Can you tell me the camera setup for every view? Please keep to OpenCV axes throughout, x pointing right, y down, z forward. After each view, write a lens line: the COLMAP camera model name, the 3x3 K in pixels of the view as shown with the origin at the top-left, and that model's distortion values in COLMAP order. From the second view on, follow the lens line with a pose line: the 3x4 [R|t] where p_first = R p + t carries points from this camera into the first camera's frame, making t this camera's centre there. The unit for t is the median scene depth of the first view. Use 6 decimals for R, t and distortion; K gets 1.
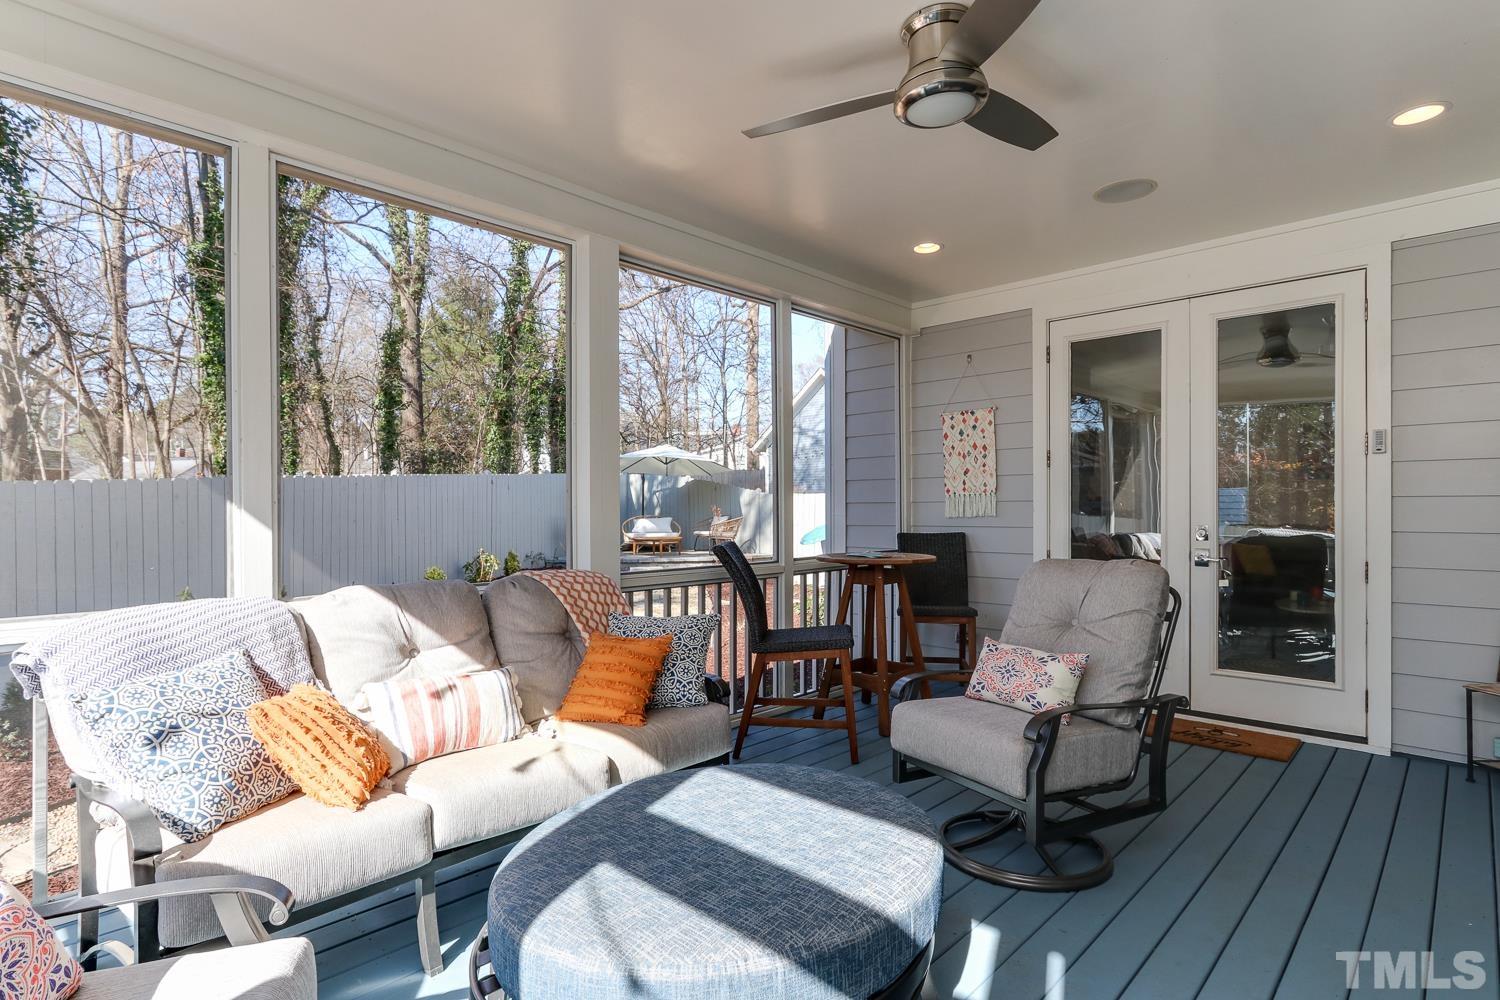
lens RADIAL K [[834.0, 0, 744.9], [0, 834.0, 502.6], [0, 0, 1]] dist [-0.003236, -0.000195]
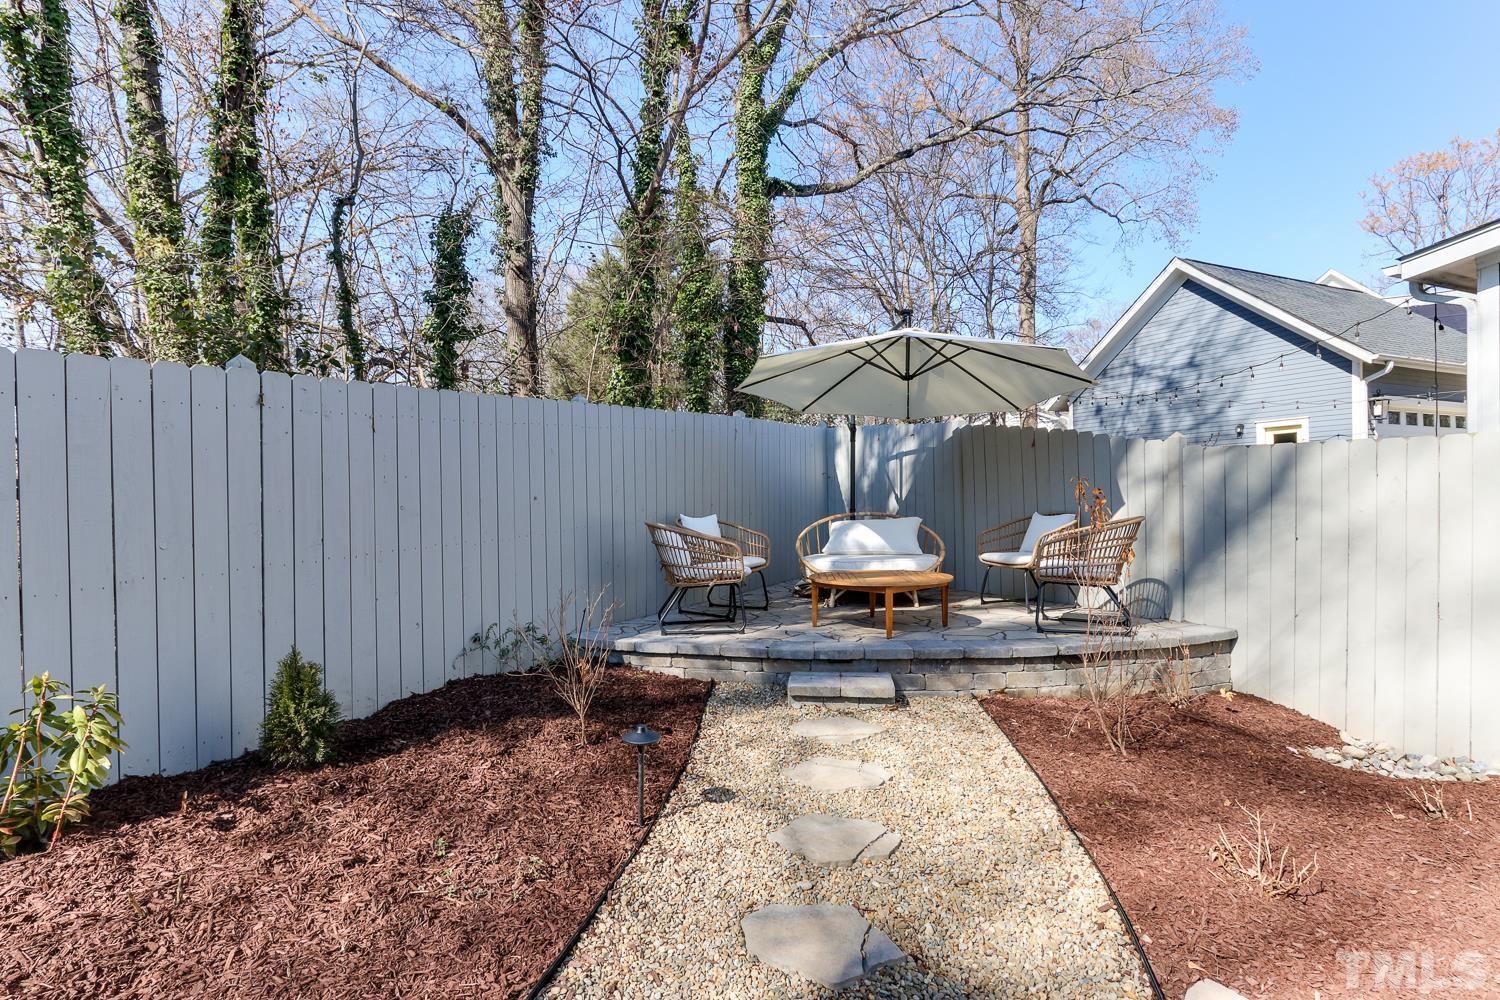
lens RADIAL K [[800.9, 0, 738.2], [0, 800.9, 504.2], [0, 0, 1]] dist [-0.007101, -0.000847]
pose [[0.952801, -0.007867, -0.303494, -0.041320], [0.009916, 0.999937, 0.005212, 0.006083], [0.303434, -0.007976, 0.952819, 0.458777]]
